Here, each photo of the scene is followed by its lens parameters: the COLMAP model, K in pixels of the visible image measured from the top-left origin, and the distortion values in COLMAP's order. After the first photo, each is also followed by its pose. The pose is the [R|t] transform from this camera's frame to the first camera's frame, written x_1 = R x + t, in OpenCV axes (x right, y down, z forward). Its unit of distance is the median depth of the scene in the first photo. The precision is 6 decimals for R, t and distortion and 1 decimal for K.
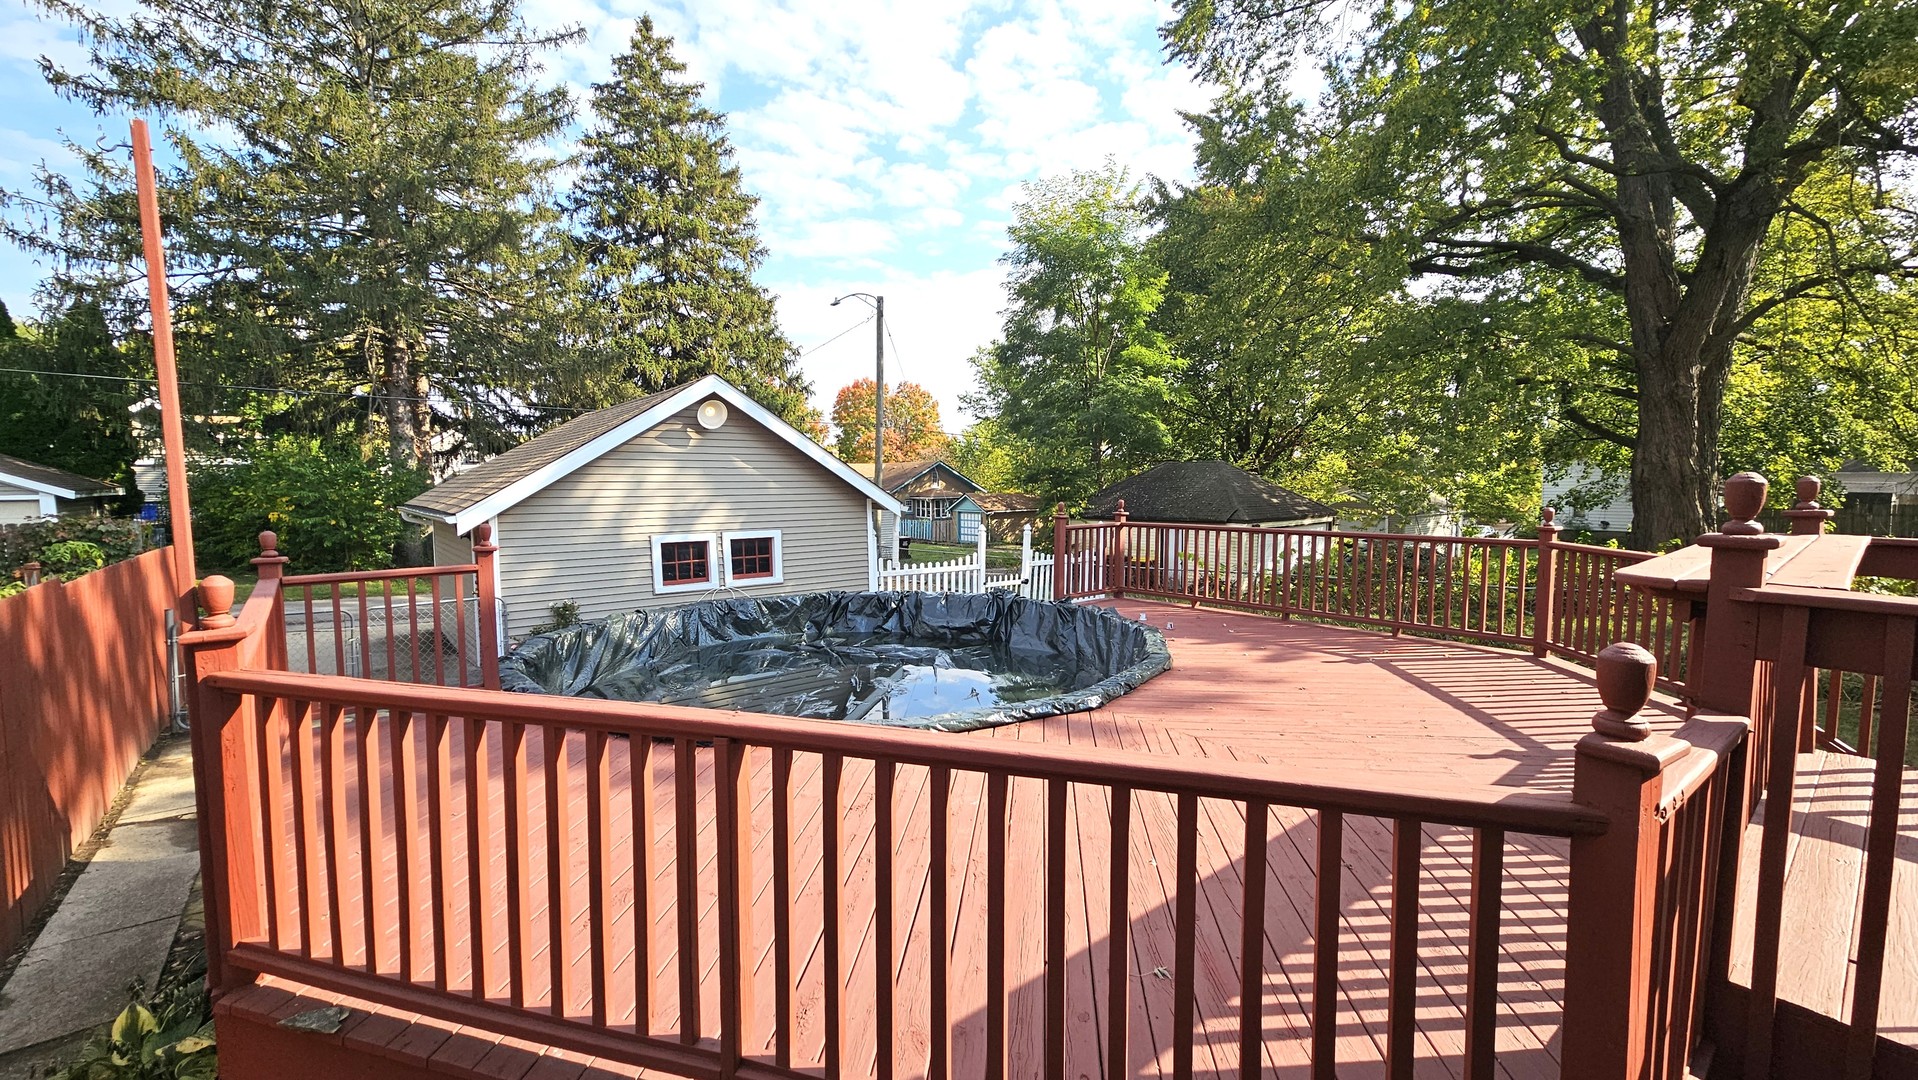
lens RADIAL K [[778.5, 0, 961.2], [0, 778.5, 542.0], [0, 0, 1]] dist [-0.000192, -0.000217]
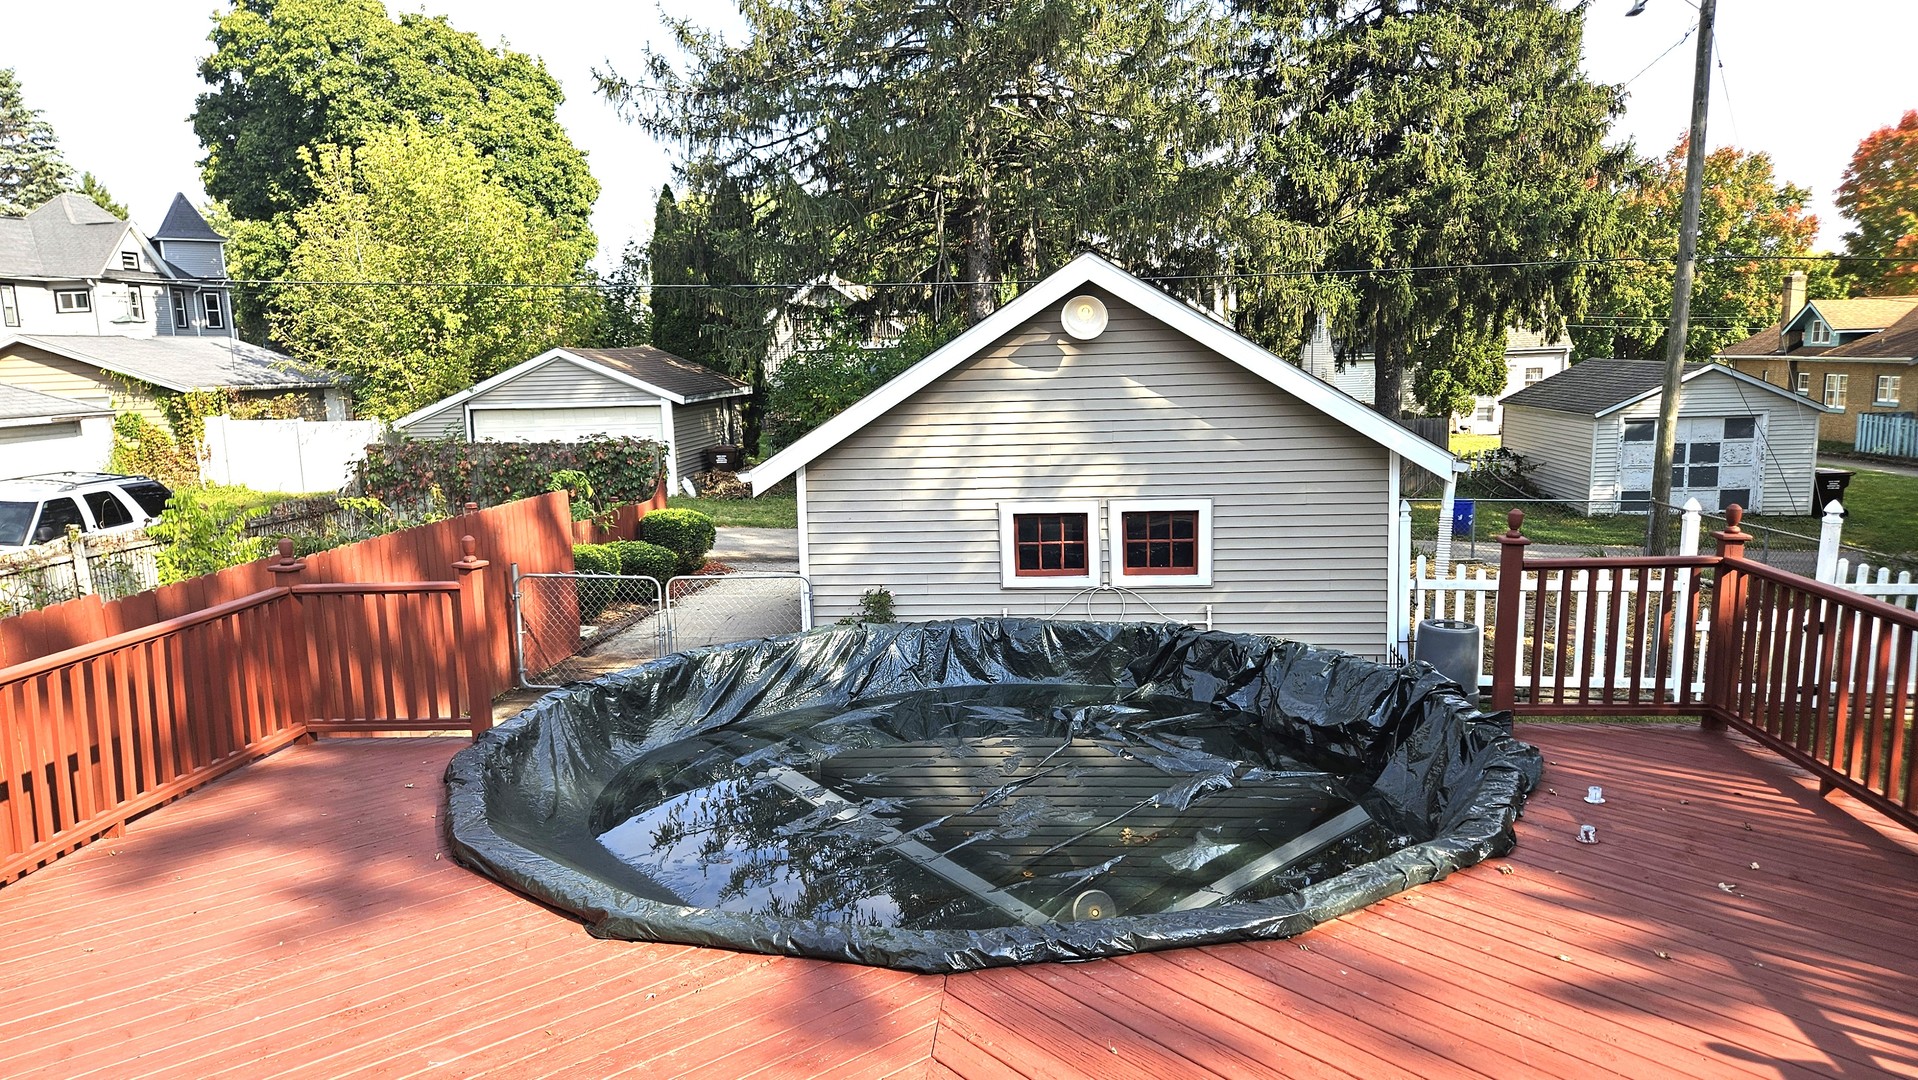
lens RADIAL K [[1290.9, 0, 958.3], [0, 1290.9, 541.6], [0, 0, 1]] dist [0.067918, -0.000172]
pose [[0.716329, 0.086025, -0.692439, 0.342871], [-0.030351, 0.995273, 0.092250, -0.073481], [0.697102, -0.045065, 0.715554, 0.158132]]
